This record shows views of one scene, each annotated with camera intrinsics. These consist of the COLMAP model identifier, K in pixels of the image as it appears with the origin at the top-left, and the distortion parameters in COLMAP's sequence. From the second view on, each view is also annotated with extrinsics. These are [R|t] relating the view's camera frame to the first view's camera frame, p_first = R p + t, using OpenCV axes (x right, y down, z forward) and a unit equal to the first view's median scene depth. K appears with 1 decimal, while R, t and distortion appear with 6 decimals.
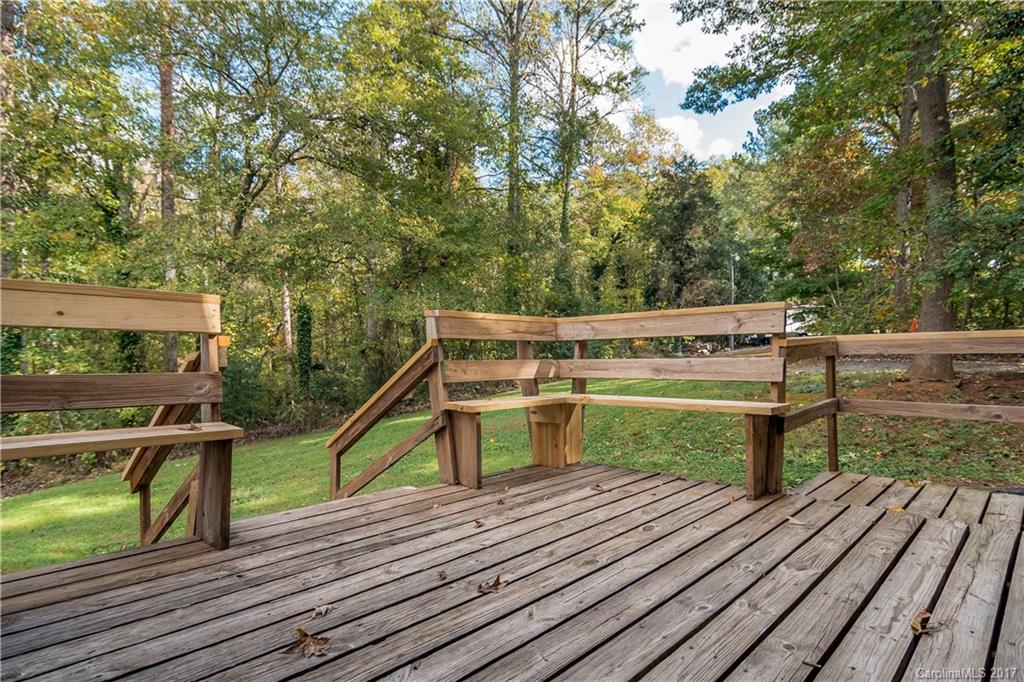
lens RADIAL K [[555.1, 0, 481.0], [0, 555.1, 343.5], [0, 0, 1]] dist [-0.005873, 0.001026]
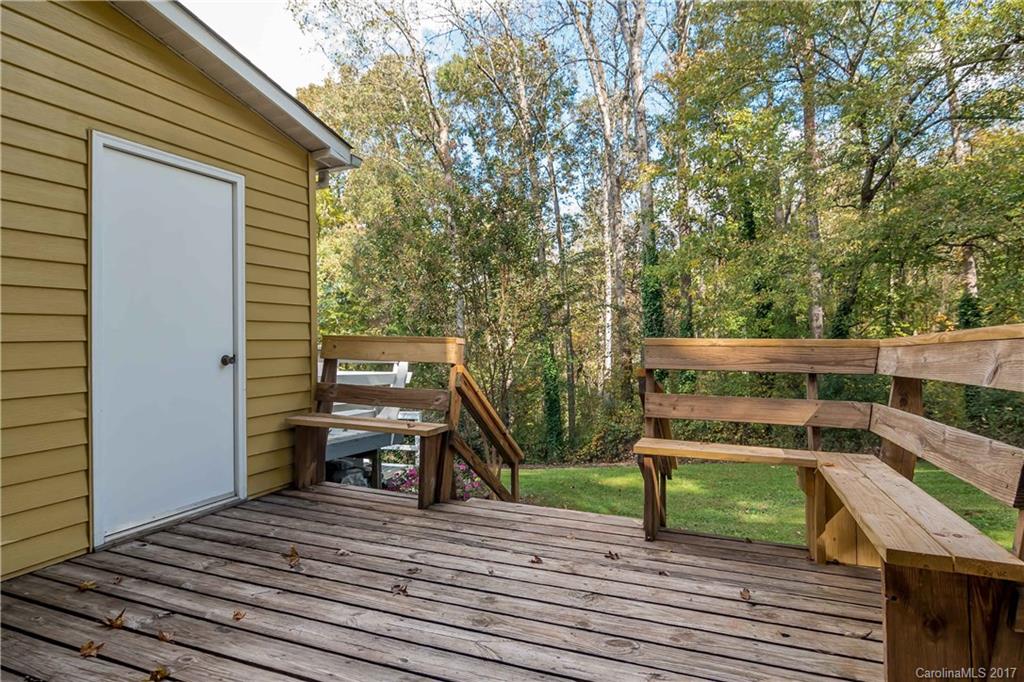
lens RADIAL K [[555.1, 0, 510.1], [0, 555.1, 339.2], [0, 0, 1]] dist [-0.005873, 0.001026]
pose [[0.397599, -0.006980, -0.917533, 0.942906], [0.006258, 0.999968, -0.004896, -0.076837], [0.917538, -0.003795, 0.397630, 0.572811]]
